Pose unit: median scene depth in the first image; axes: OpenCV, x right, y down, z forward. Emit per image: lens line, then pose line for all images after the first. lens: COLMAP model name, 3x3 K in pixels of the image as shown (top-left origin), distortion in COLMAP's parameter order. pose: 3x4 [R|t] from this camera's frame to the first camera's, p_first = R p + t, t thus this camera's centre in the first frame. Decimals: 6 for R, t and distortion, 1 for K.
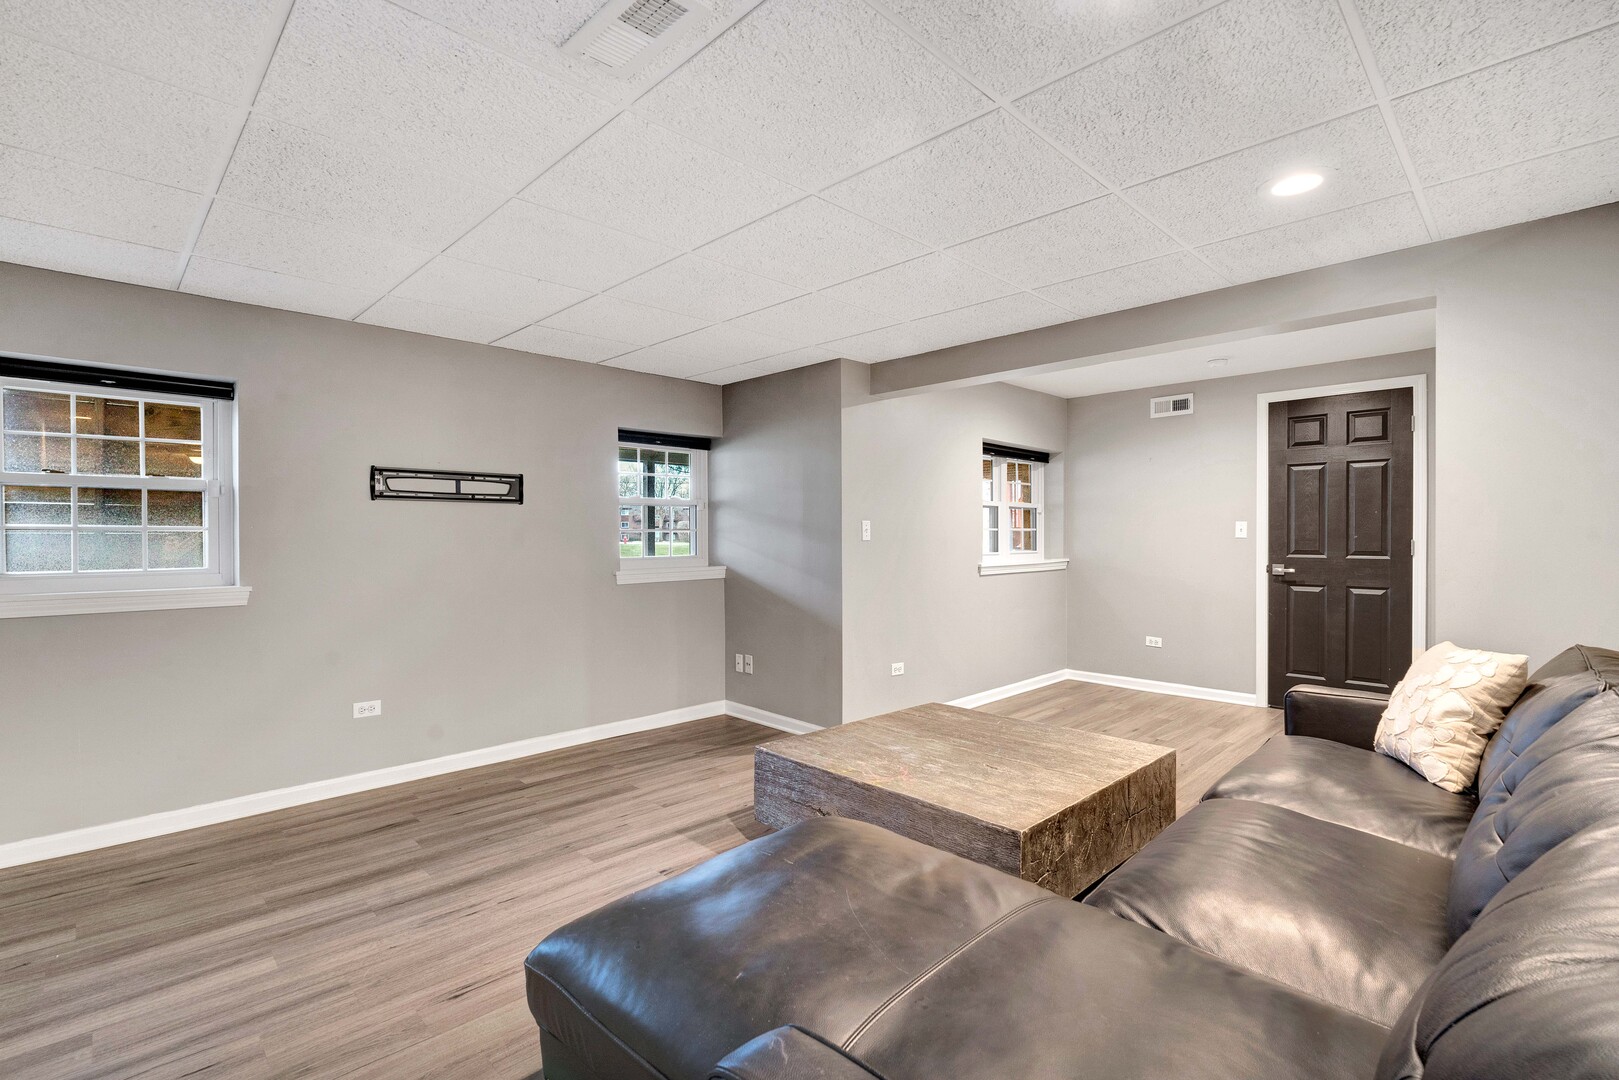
lens RADIAL K [[739.3, 0, 814.1], [0, 739.3, 543.6], [0, 0, 1]] dist [-0.002875, 0.000375]
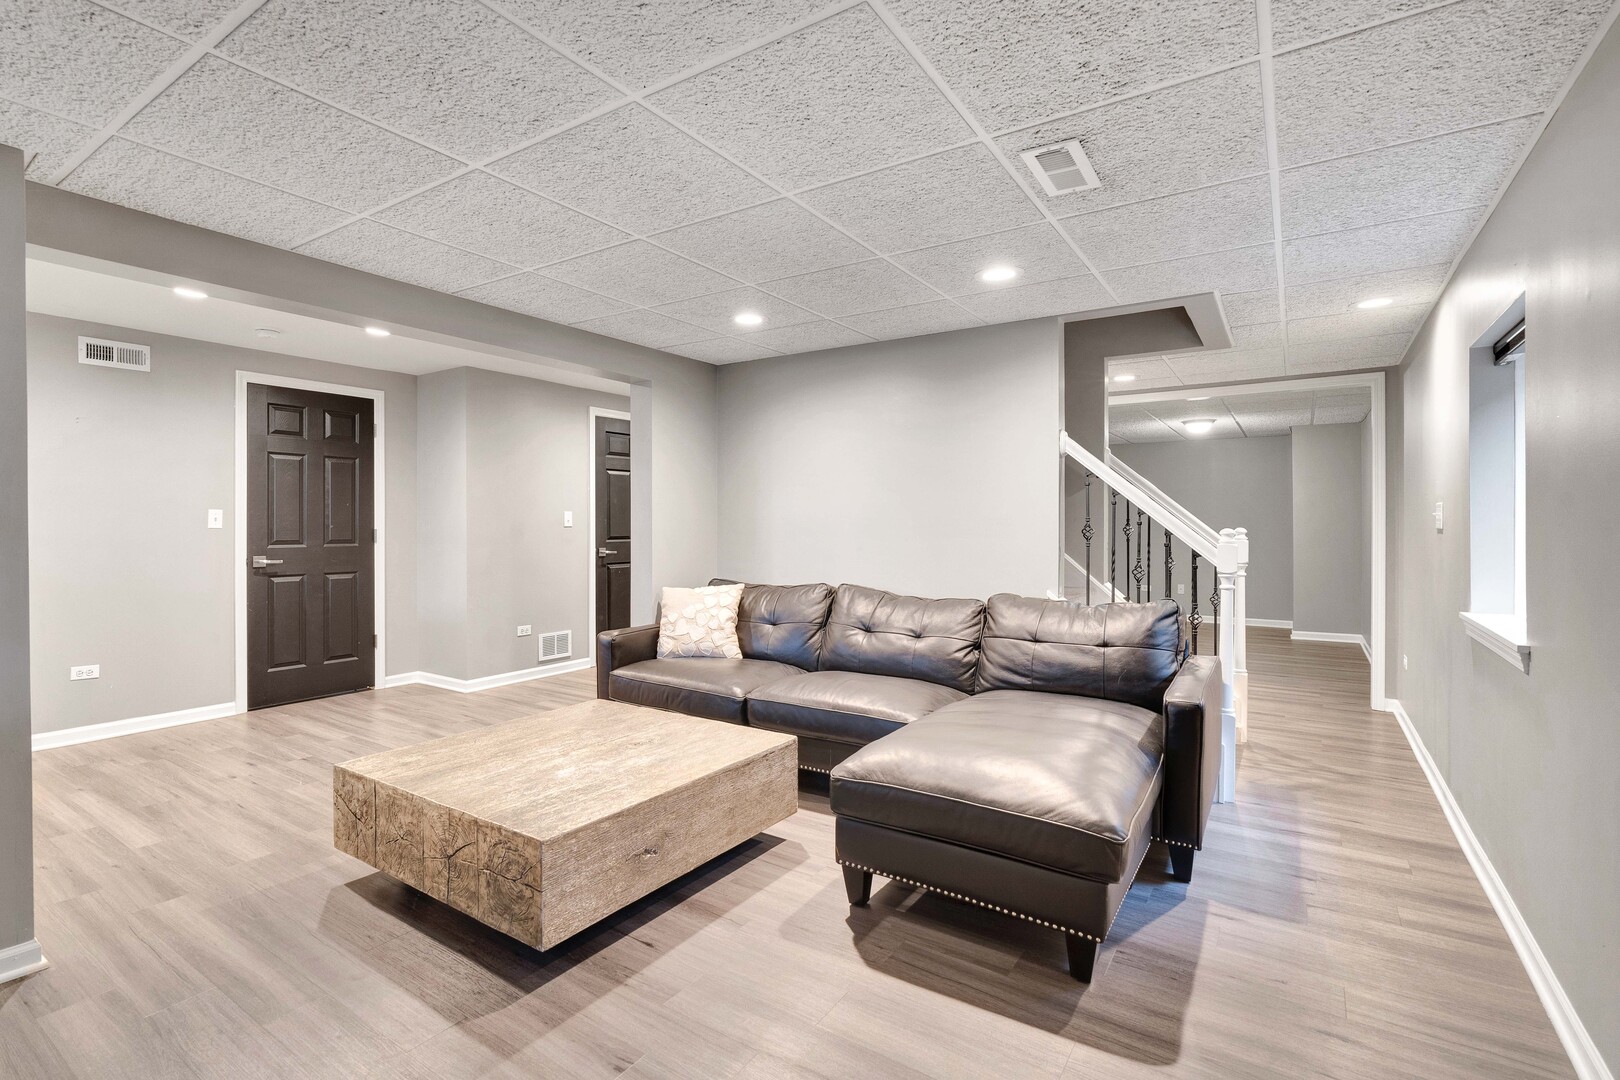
lens RADIAL K [[739.8, 0, 812.4], [0, 739.8, 528.6], [0, 0, 1]] dist [-0.002875, 0.000375]
pose [[-0.212538, -0.006297, 0.977132, -0.443855], [0.010380, 0.999908, 0.008702, -0.007917], [-0.977098, 0.011992, -0.212453, 0.506682]]
